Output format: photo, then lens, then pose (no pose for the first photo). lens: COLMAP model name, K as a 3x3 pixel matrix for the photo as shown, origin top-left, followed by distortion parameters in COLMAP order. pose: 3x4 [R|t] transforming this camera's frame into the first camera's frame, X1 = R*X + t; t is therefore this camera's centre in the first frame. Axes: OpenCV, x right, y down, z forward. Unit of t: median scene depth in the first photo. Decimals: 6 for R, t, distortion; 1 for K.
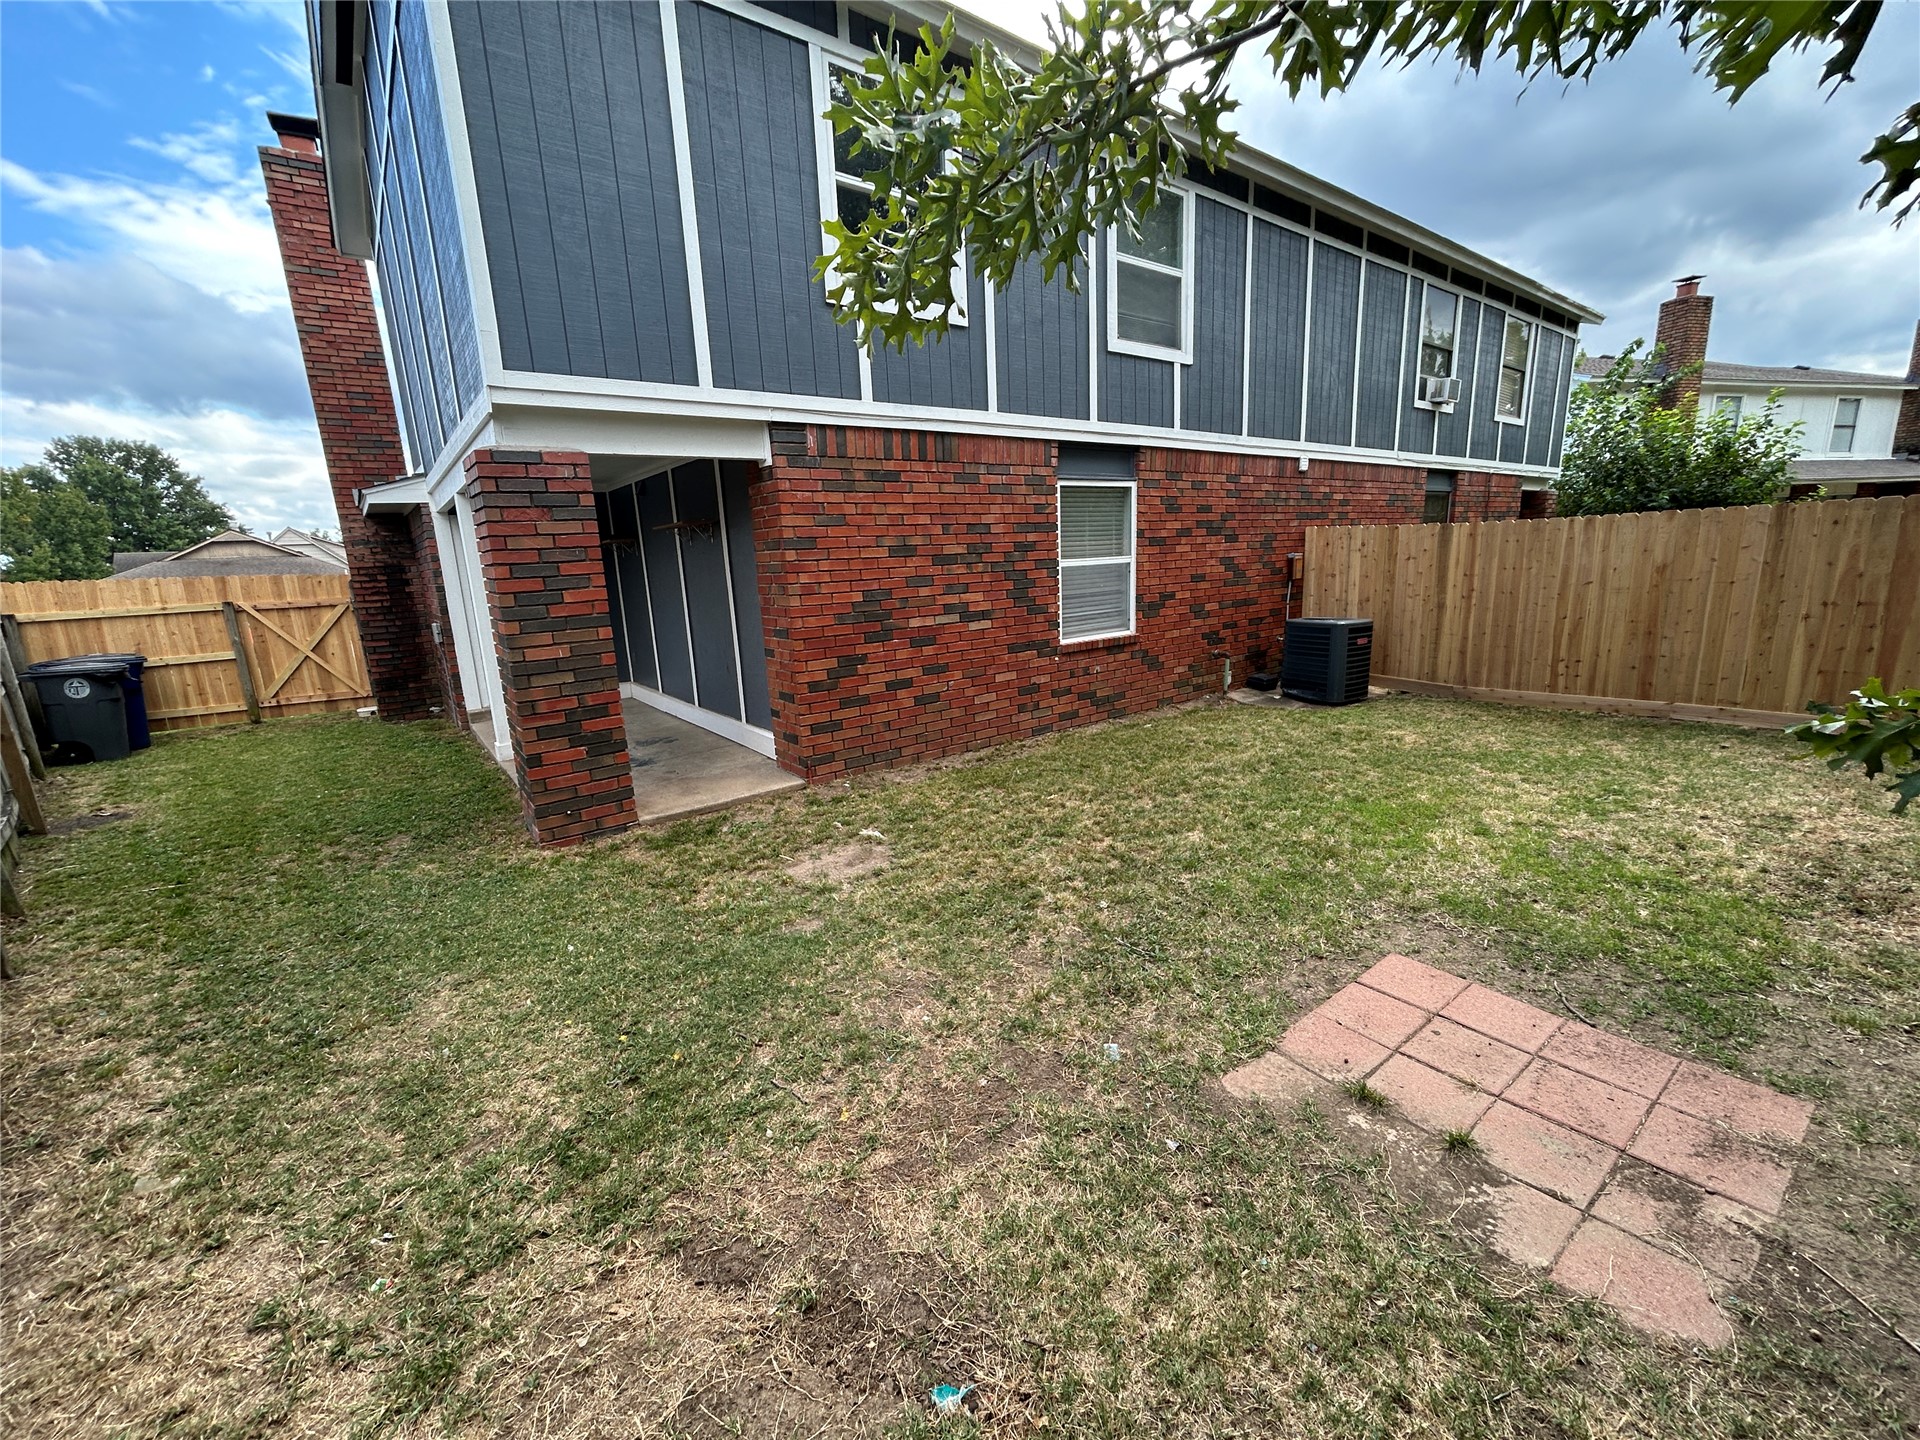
lens RADIAL K [[783.8, 0, 962.4], [0, 783.8, 723.9], [0, 0, 1]] dist [-0.002828, 0.001052]
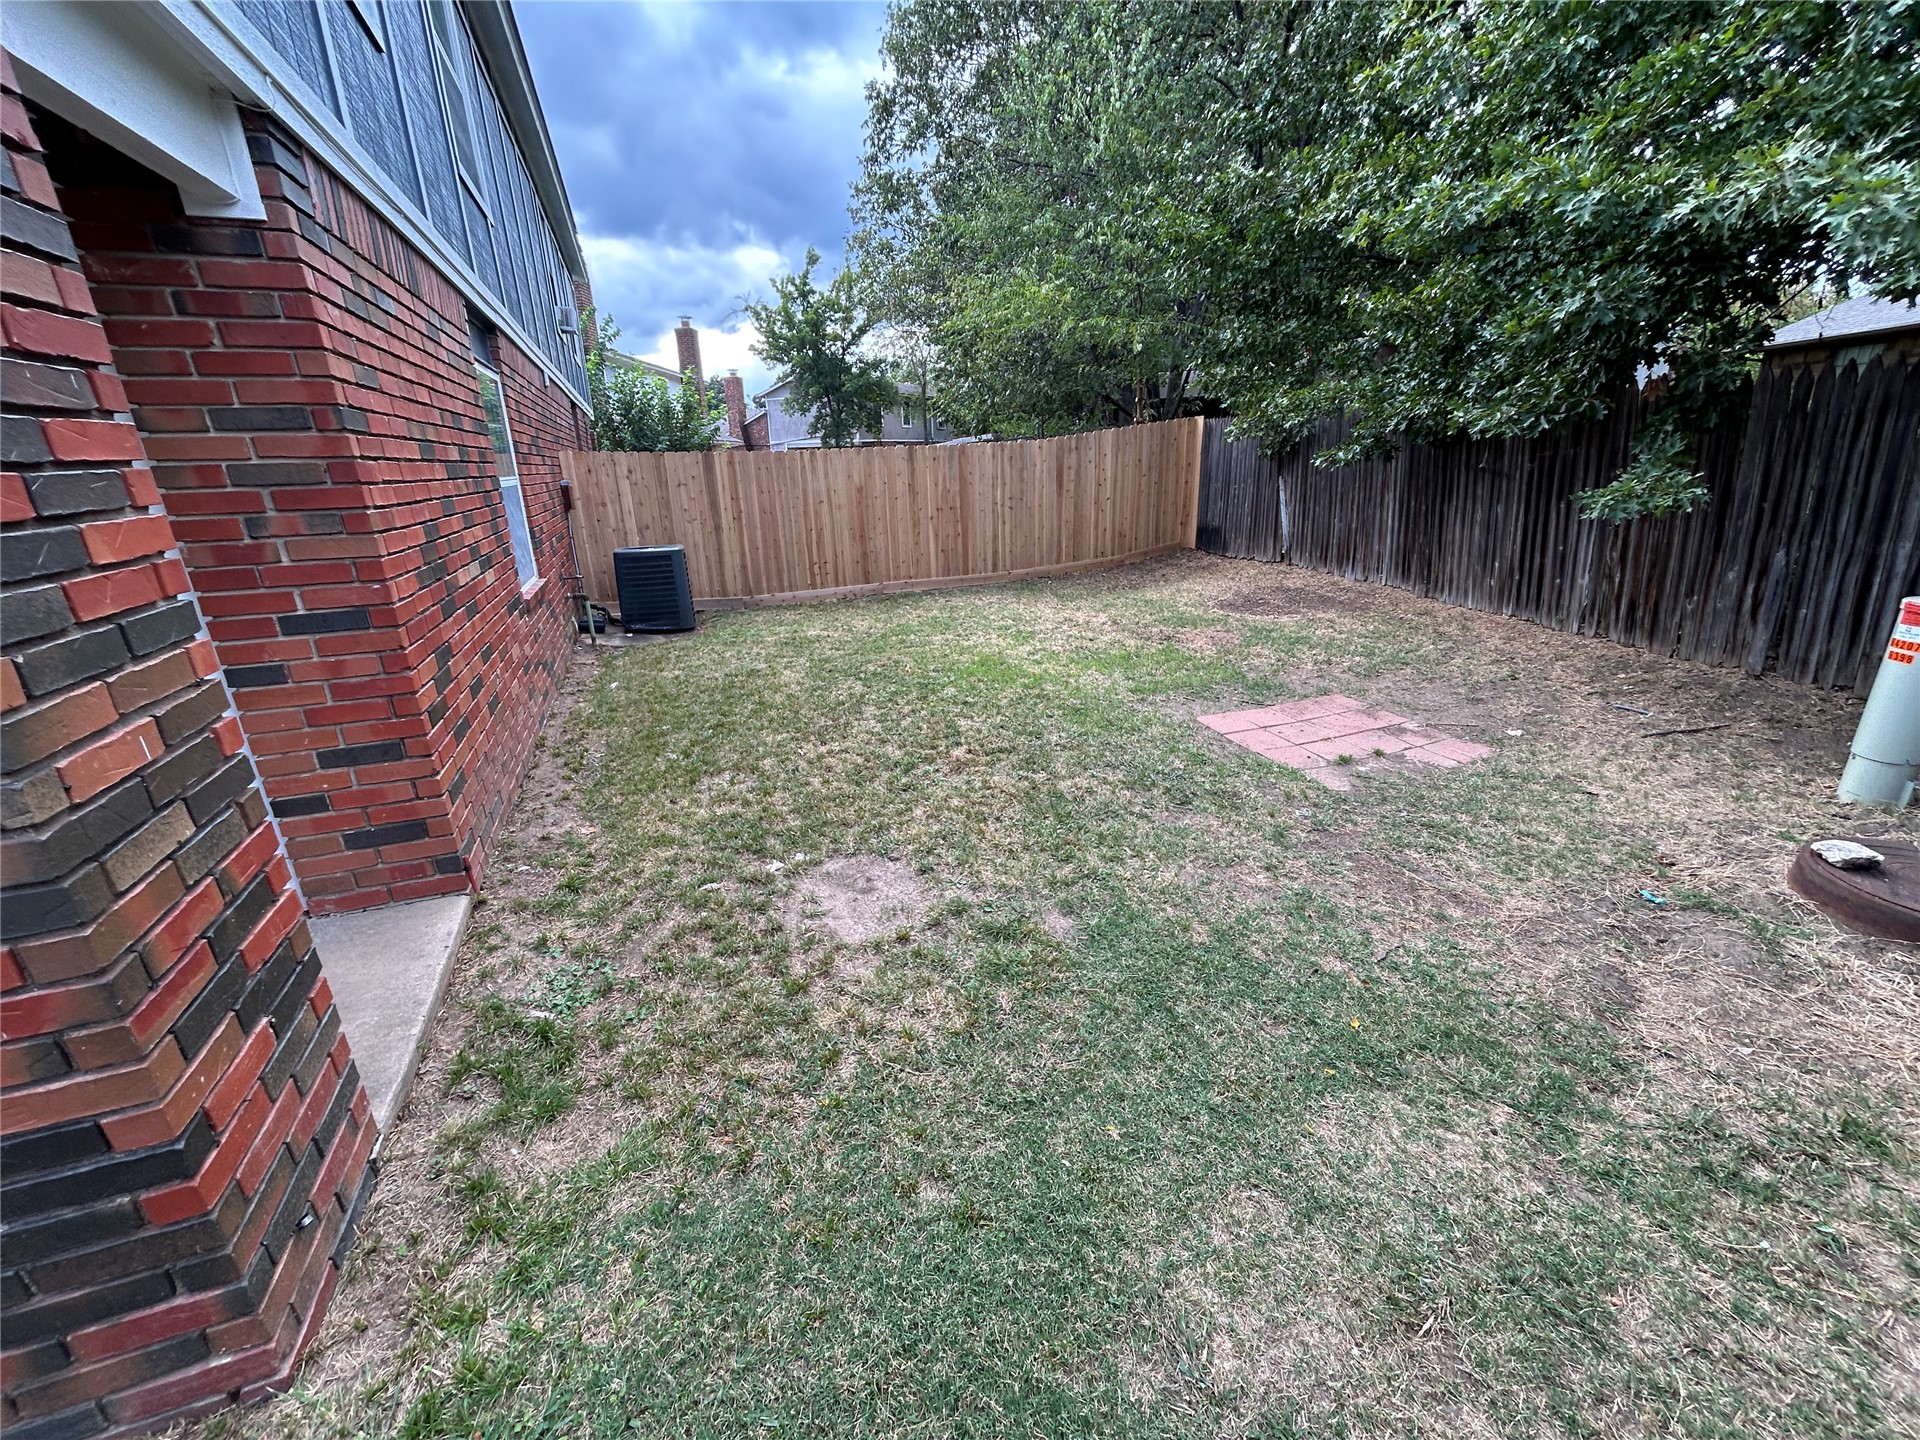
lens RADIAL K [[783.8, 0, 960.2], [0, 783.8, 716.5], [0, 0, 1]] dist [-0.002828, 0.001052]
pose [[0.274428, -0.266752, 0.923868, -0.734320], [0.220558, 0.952602, 0.209533, -0.099675], [-0.935972, 0.146265, 0.320255, 0.679361]]
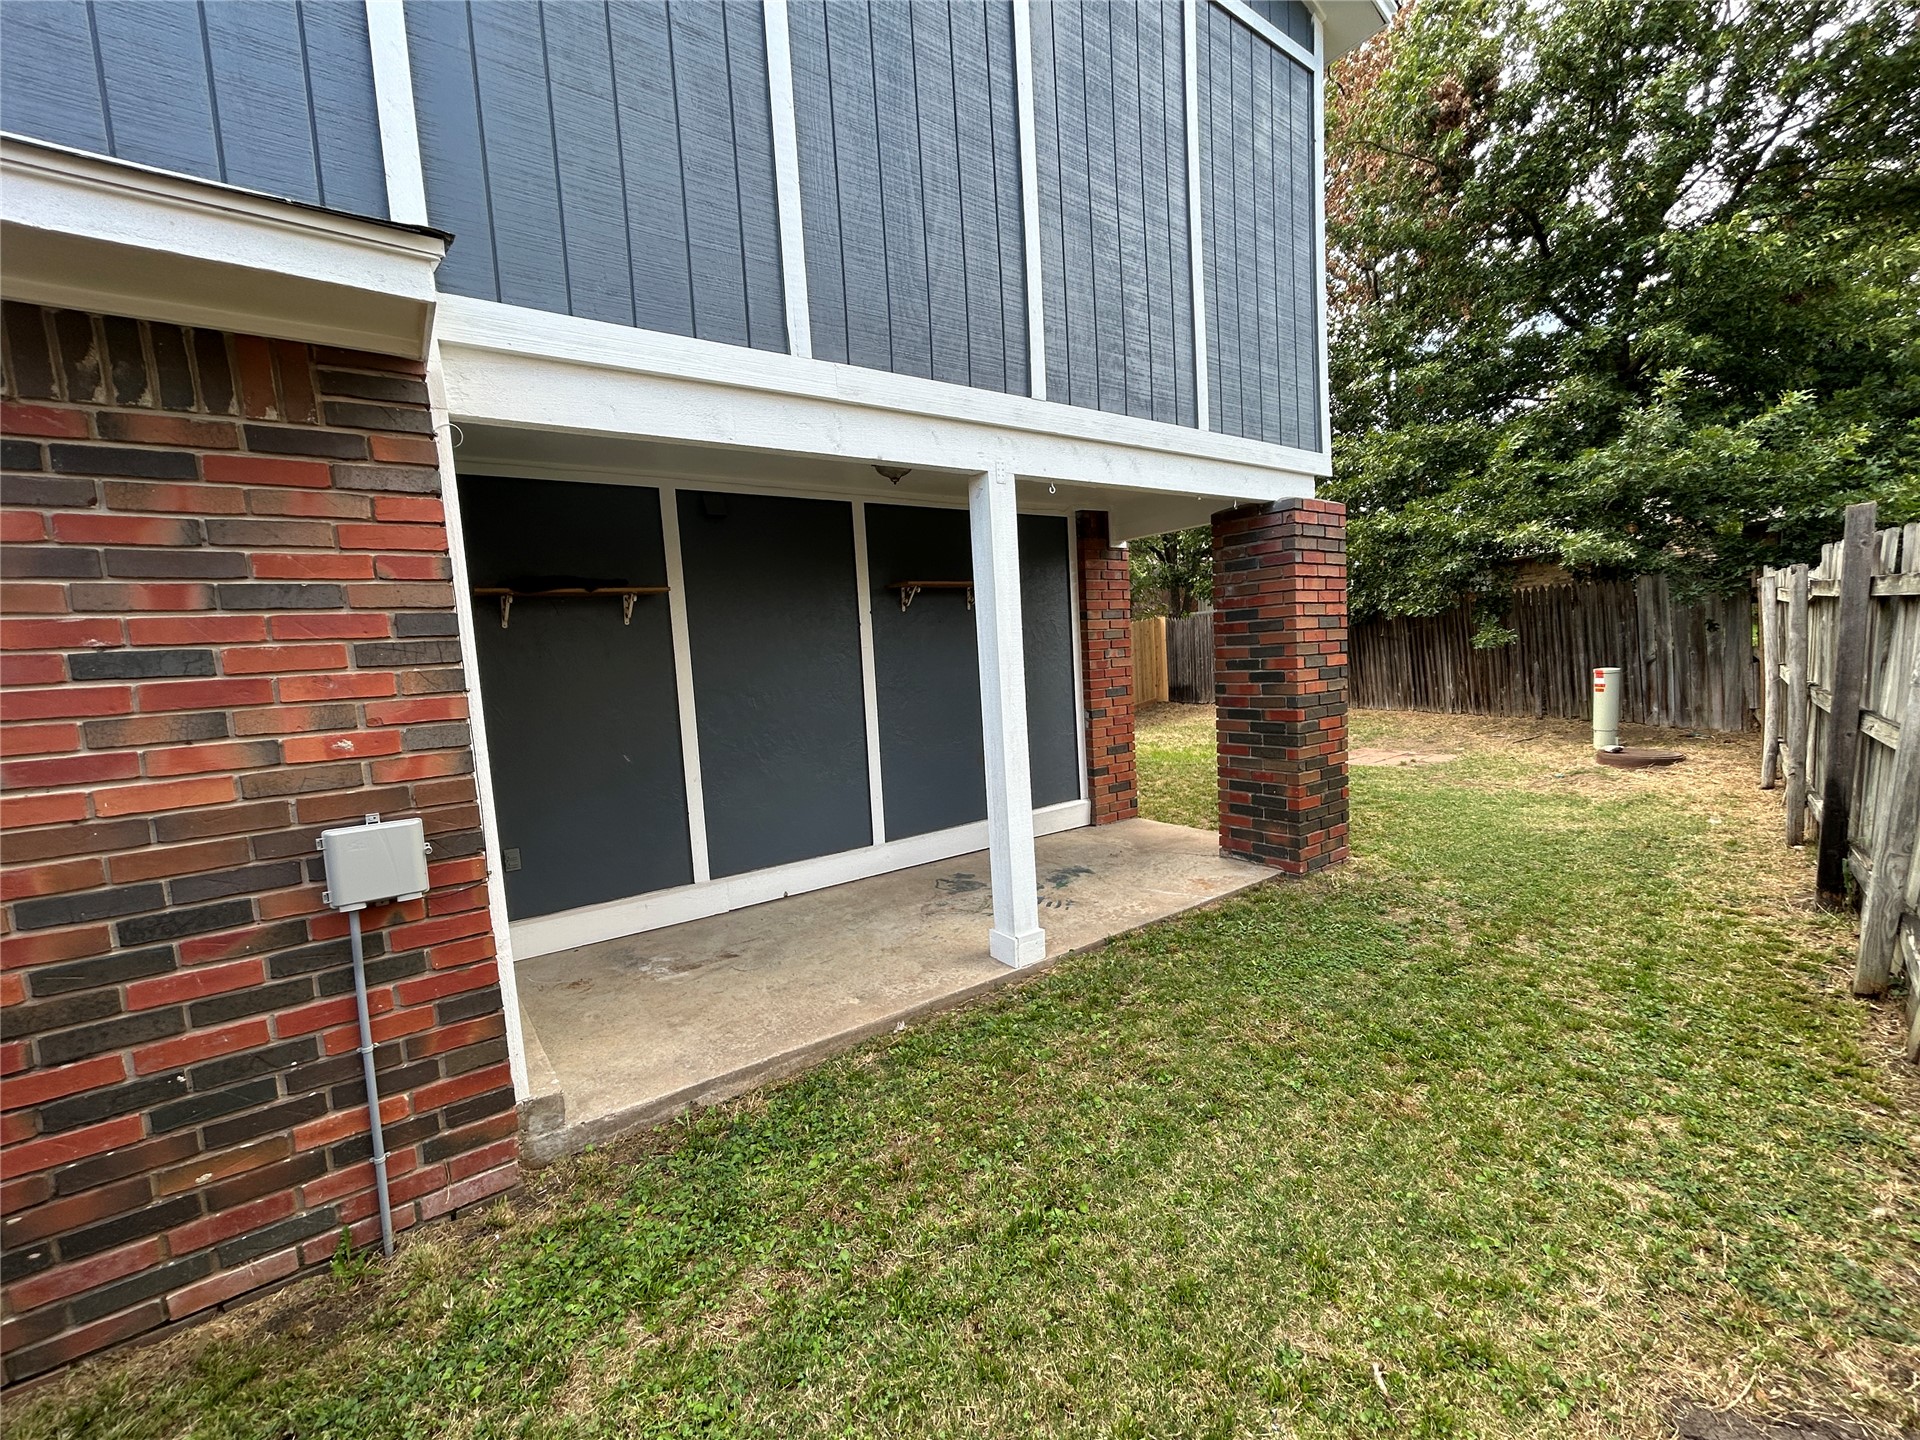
lens RADIAL K [[783.8, 0, 965.2], [0, 783.8, 718.6], [0, 0, 1]] dist [-0.002828, 0.001052]
pose [[0.020673, -0.040729, 0.998956, -1.795222], [0.271779, 0.961773, 0.033589, -0.231778], [-0.962138, 0.270801, 0.030952, 1.570244]]
